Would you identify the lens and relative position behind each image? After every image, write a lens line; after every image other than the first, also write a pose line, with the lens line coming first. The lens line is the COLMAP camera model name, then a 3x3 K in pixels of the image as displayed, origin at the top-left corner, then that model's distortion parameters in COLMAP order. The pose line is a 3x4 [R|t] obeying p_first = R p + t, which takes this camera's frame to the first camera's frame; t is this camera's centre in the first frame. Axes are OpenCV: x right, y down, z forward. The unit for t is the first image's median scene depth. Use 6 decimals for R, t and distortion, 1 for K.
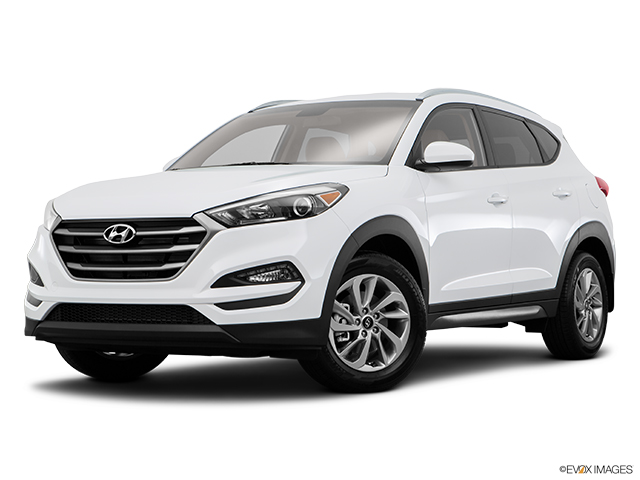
lens RADIAL K [[1461.2, 0, 324.4], [0, 1461.2, 240.1], [0, 0, 1]] dist [0.224352, 0.000000]
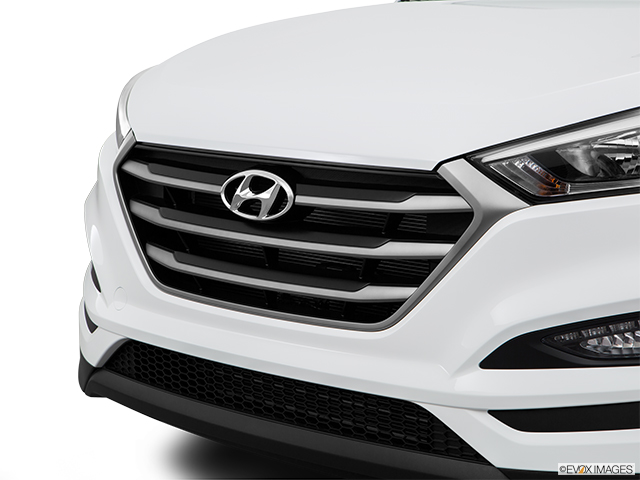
lens RADIAL K [[1703.7, 0, 313.4], [0, 1703.7, 218.2], [0, 0, 1]] dist [0.137798, 0.000000]
pose [[0.978272, 0.036611, -0.204069, -0.030235], [-0.007043, 0.989586, 0.143774, -0.062148], [0.207208, -0.139213, 0.968341, 0.542973]]
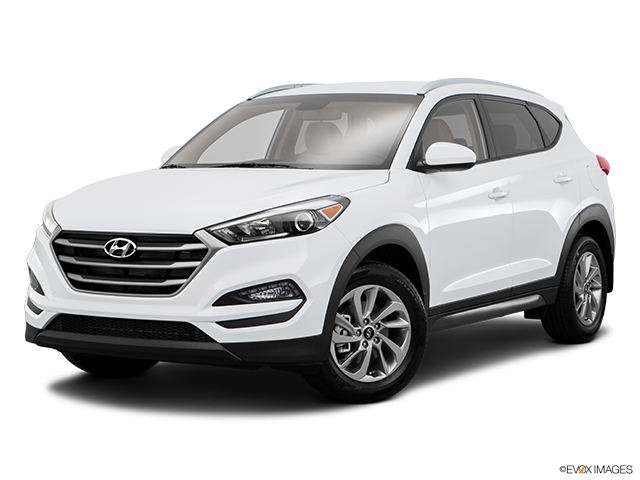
lens RADIAL K [[1461.2, 0, 317.2], [0, 1461.2, 243.5], [0, 0, 1]] dist [0.224352, 0.000000]
pose [[0.999998, 0.001974, -0.000098, -0.005613], [-0.001962, 0.997529, 0.070234, -0.075182], [0.000237, -0.070234, 0.997531, 0.006384]]
